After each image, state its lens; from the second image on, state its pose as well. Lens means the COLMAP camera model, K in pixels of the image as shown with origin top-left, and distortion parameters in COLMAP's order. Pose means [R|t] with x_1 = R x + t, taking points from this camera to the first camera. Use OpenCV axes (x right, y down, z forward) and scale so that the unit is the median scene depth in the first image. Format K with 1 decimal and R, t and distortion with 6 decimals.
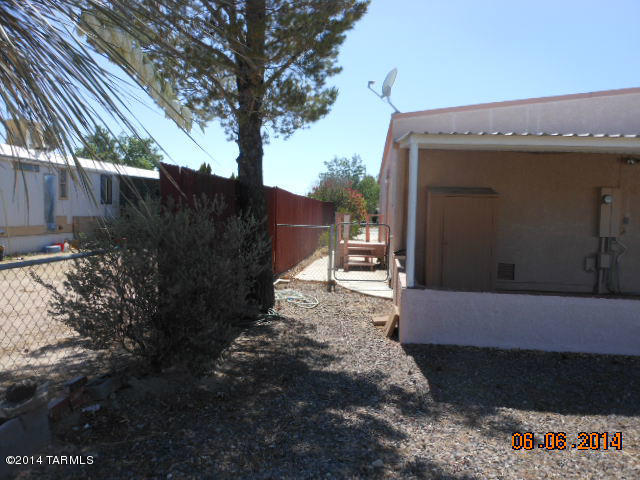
lens RADIAL K [[519.3, 0, 324.6], [0, 519.3, 235.9], [0, 0, 1]] dist [0.008183, 0.002852]
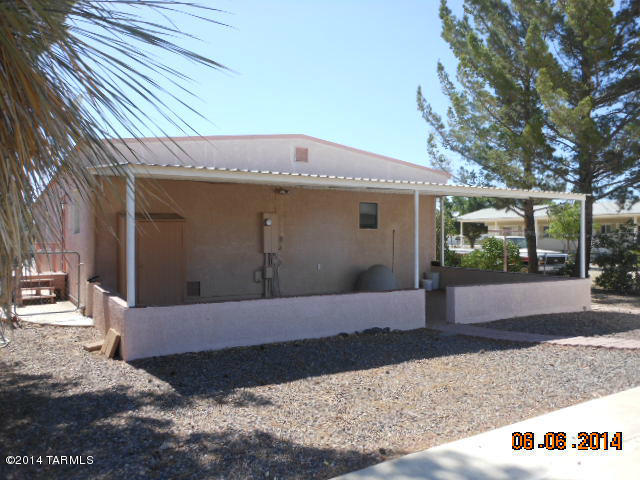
lens RADIAL K [[519.3, 0, 324.6], [0, 519.3, 235.9], [0, 0, 1]] dist [0.008183, 0.002852]
pose [[0.798417, -0.034025, 0.601143, -0.153768], [0.063844, 0.997558, -0.028334, 0.009231], [-0.598711, 0.061002, 0.798639, -0.097082]]
